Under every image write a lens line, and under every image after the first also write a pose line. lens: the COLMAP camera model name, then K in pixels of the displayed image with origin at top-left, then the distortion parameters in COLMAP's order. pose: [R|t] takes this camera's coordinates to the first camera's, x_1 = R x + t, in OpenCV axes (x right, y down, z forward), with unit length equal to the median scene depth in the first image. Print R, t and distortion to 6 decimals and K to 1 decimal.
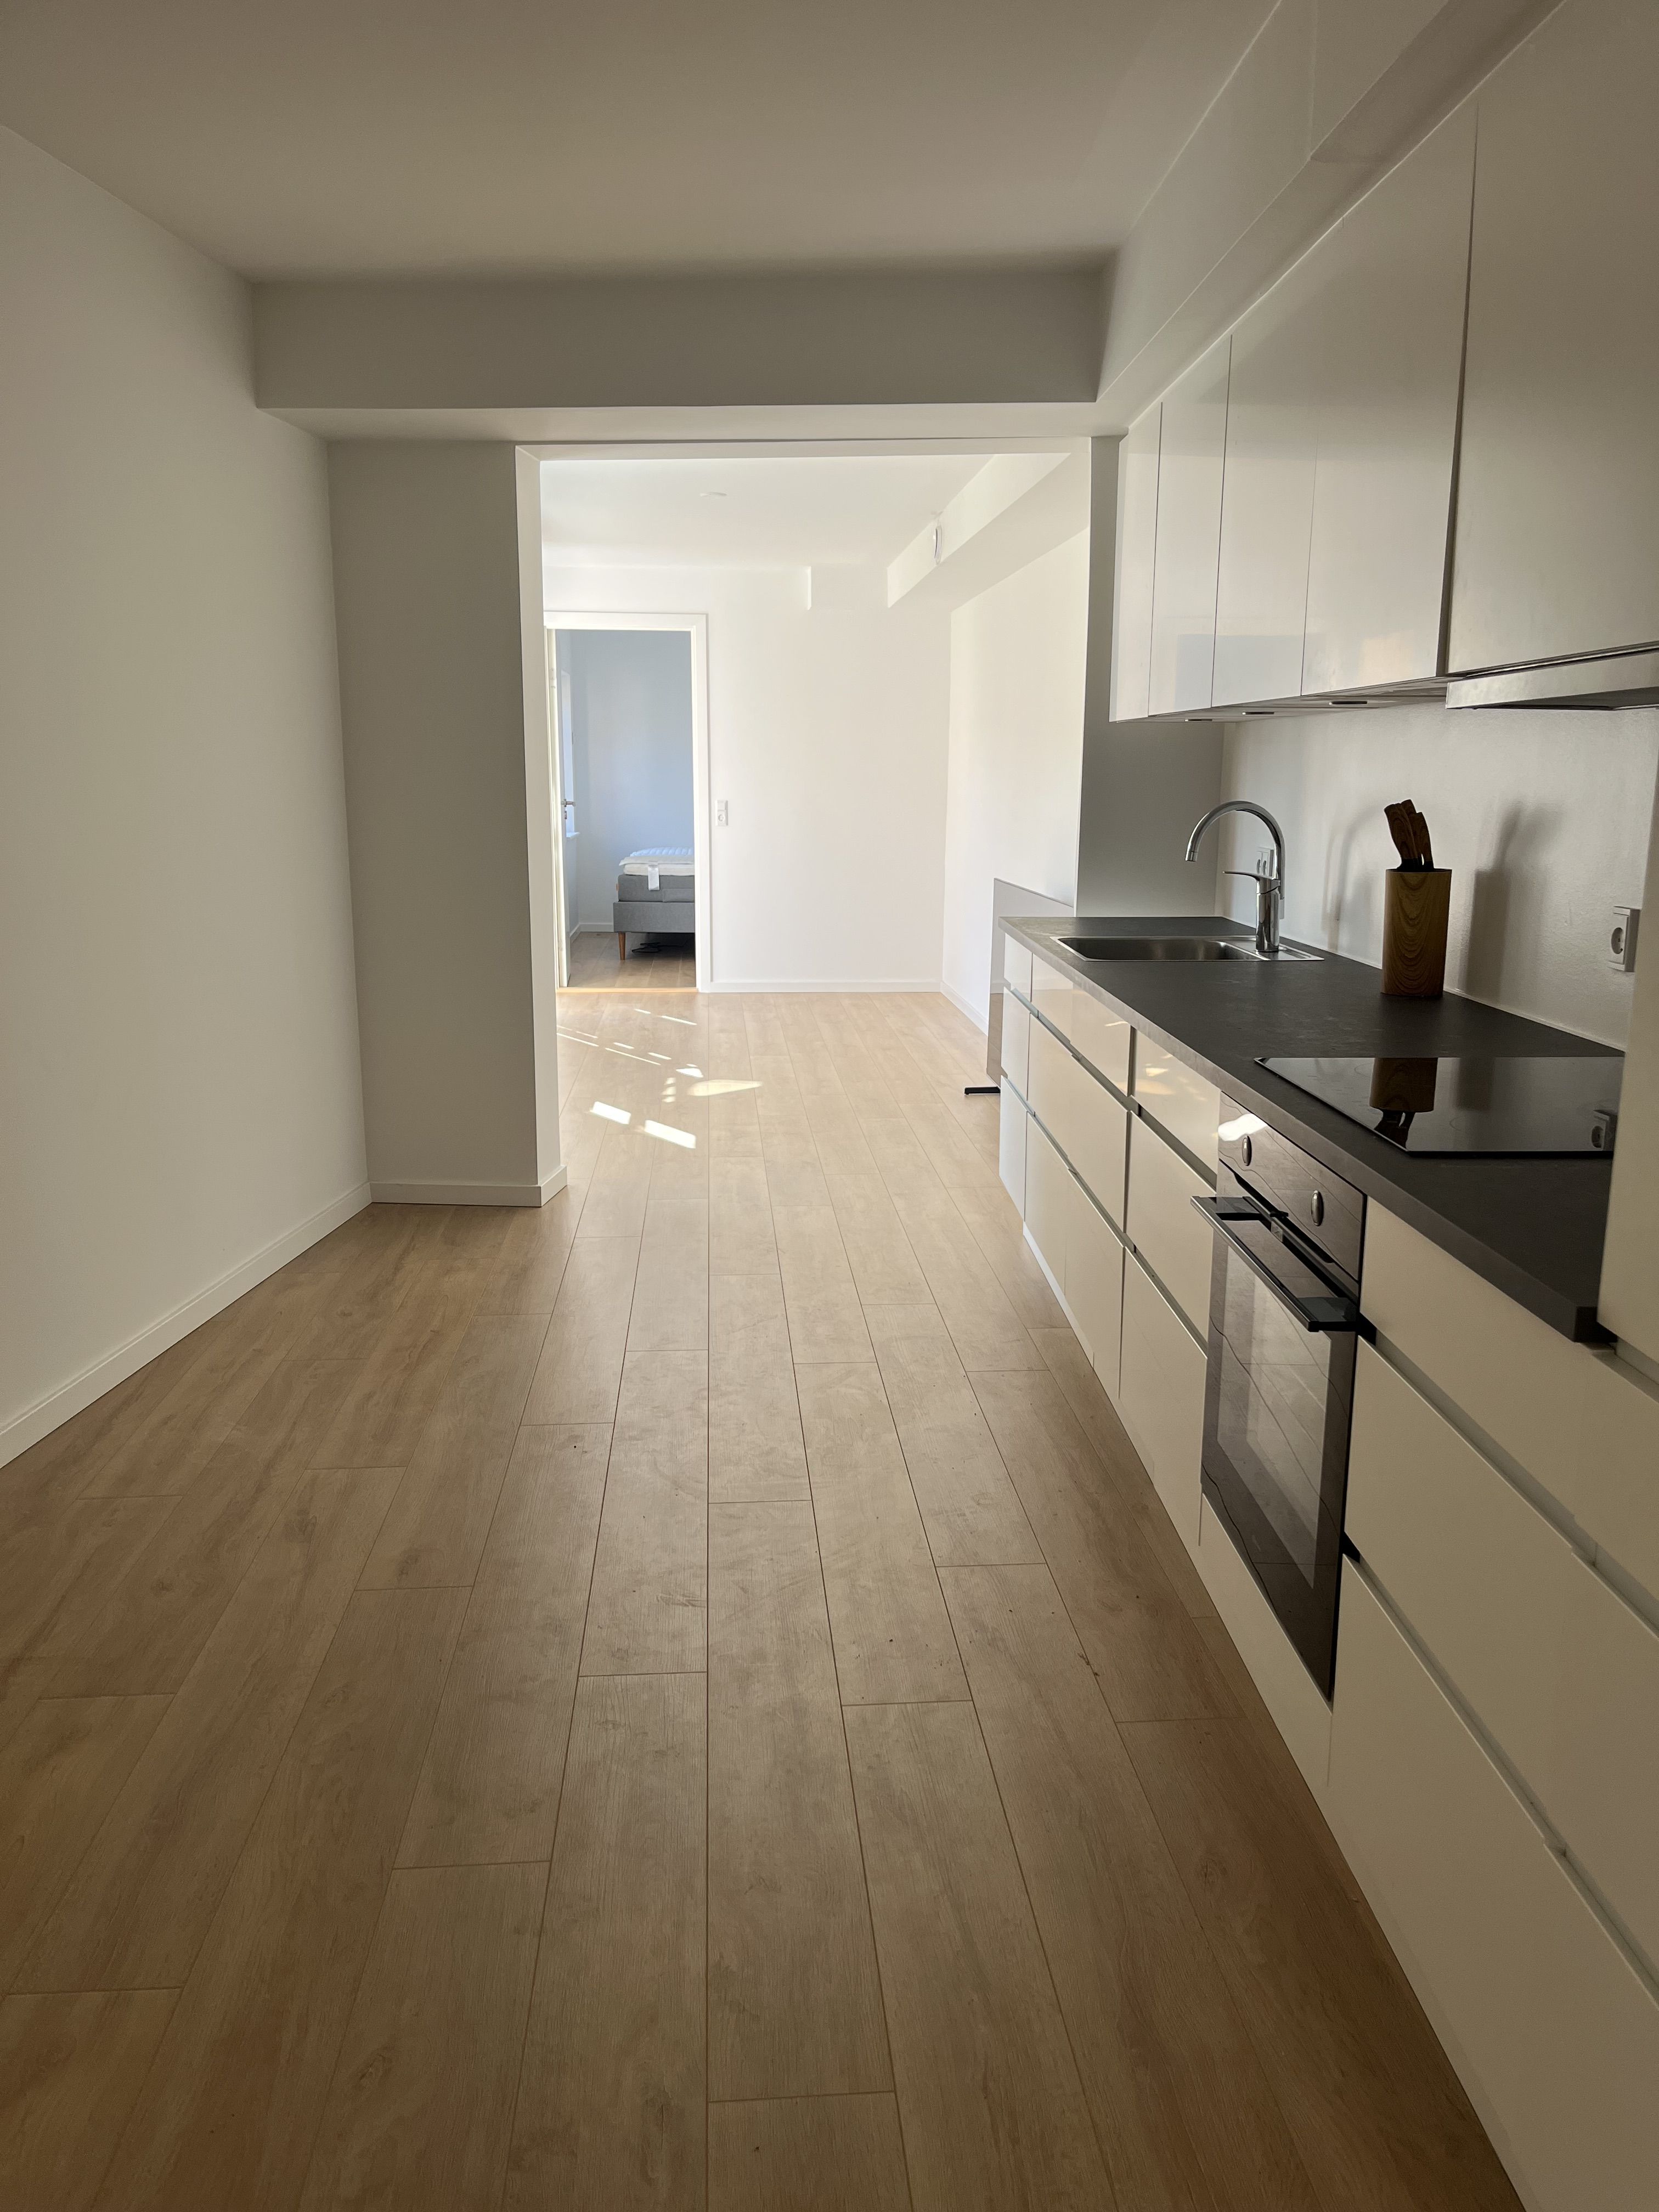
lens RADIAL K [[1663.7, 0, 829.5], [0, 1663.7, 1106.0], [0, 0, 1]] dist [0.125599, 0.000110]
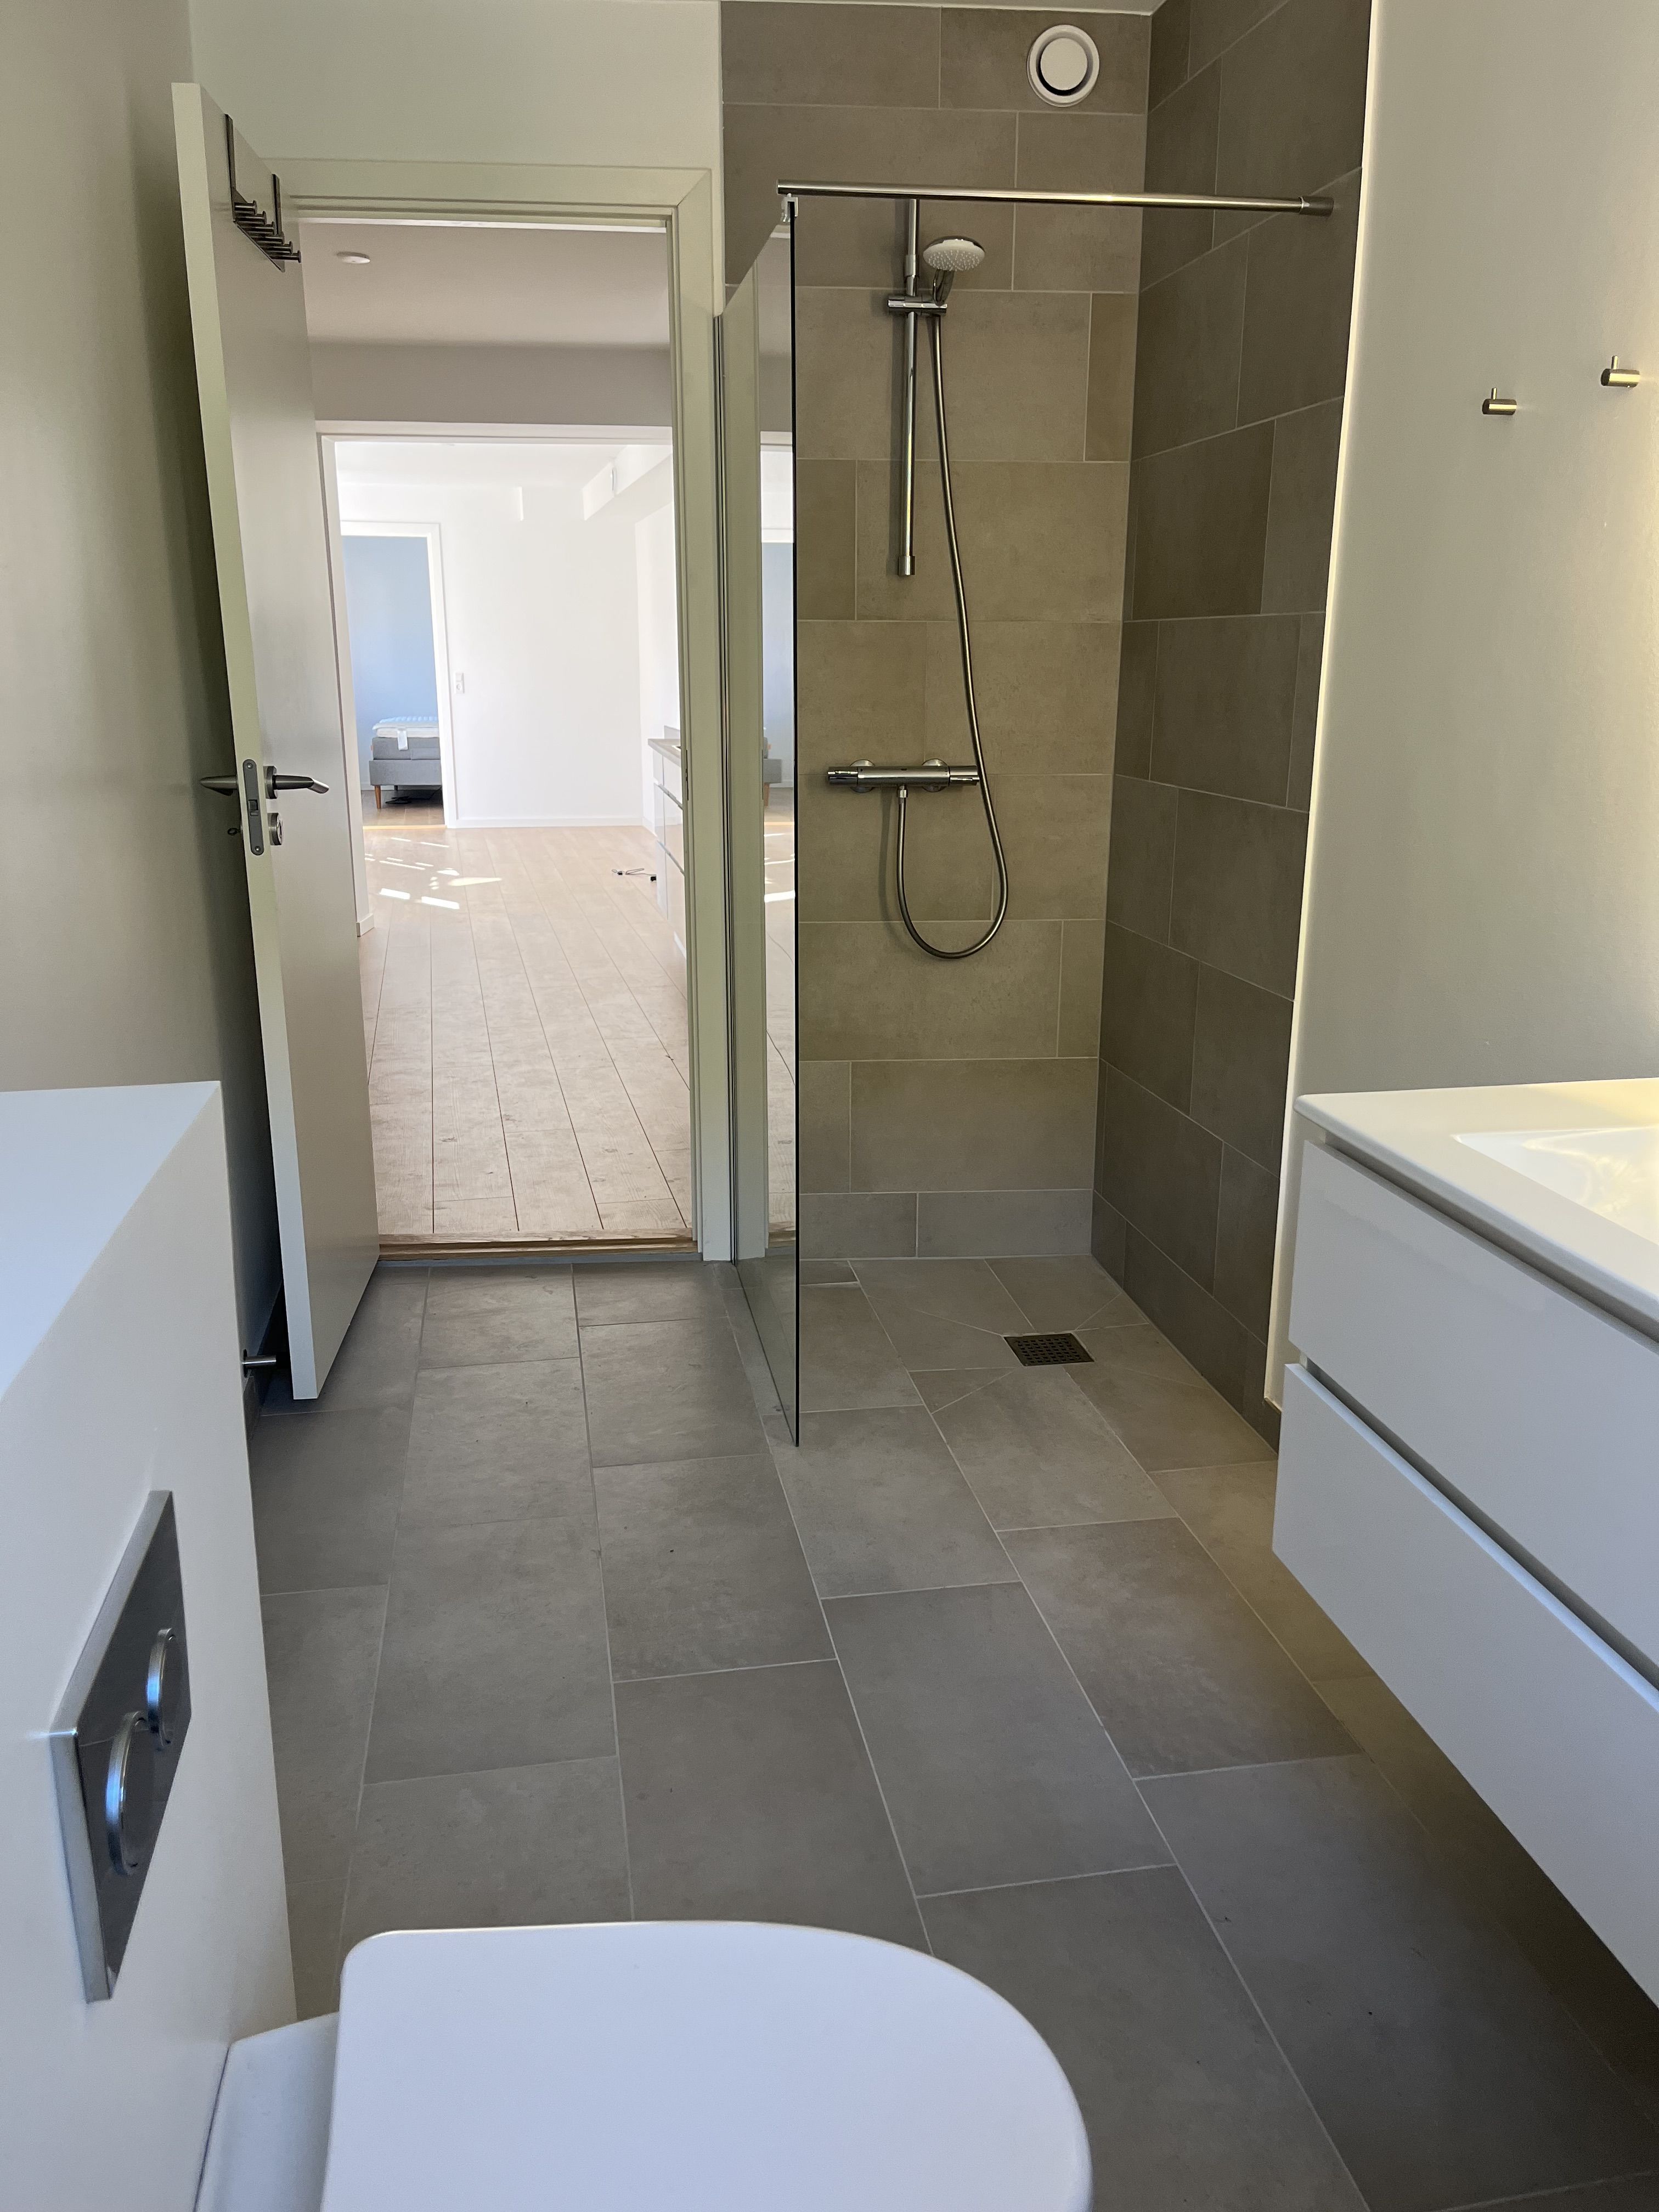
lens RADIAL K [[1688.6, 0, 829.5], [0, 1688.6, 1106.0], [0, 0, 1]] dist [0.034293, 0.000706]
pose [[0.988004, -0.044172, 0.147978, 0.008183], [0.034840, 0.997272, 0.065071, 0.069441], [-0.150449, -0.059135, 0.986848, -0.323528]]
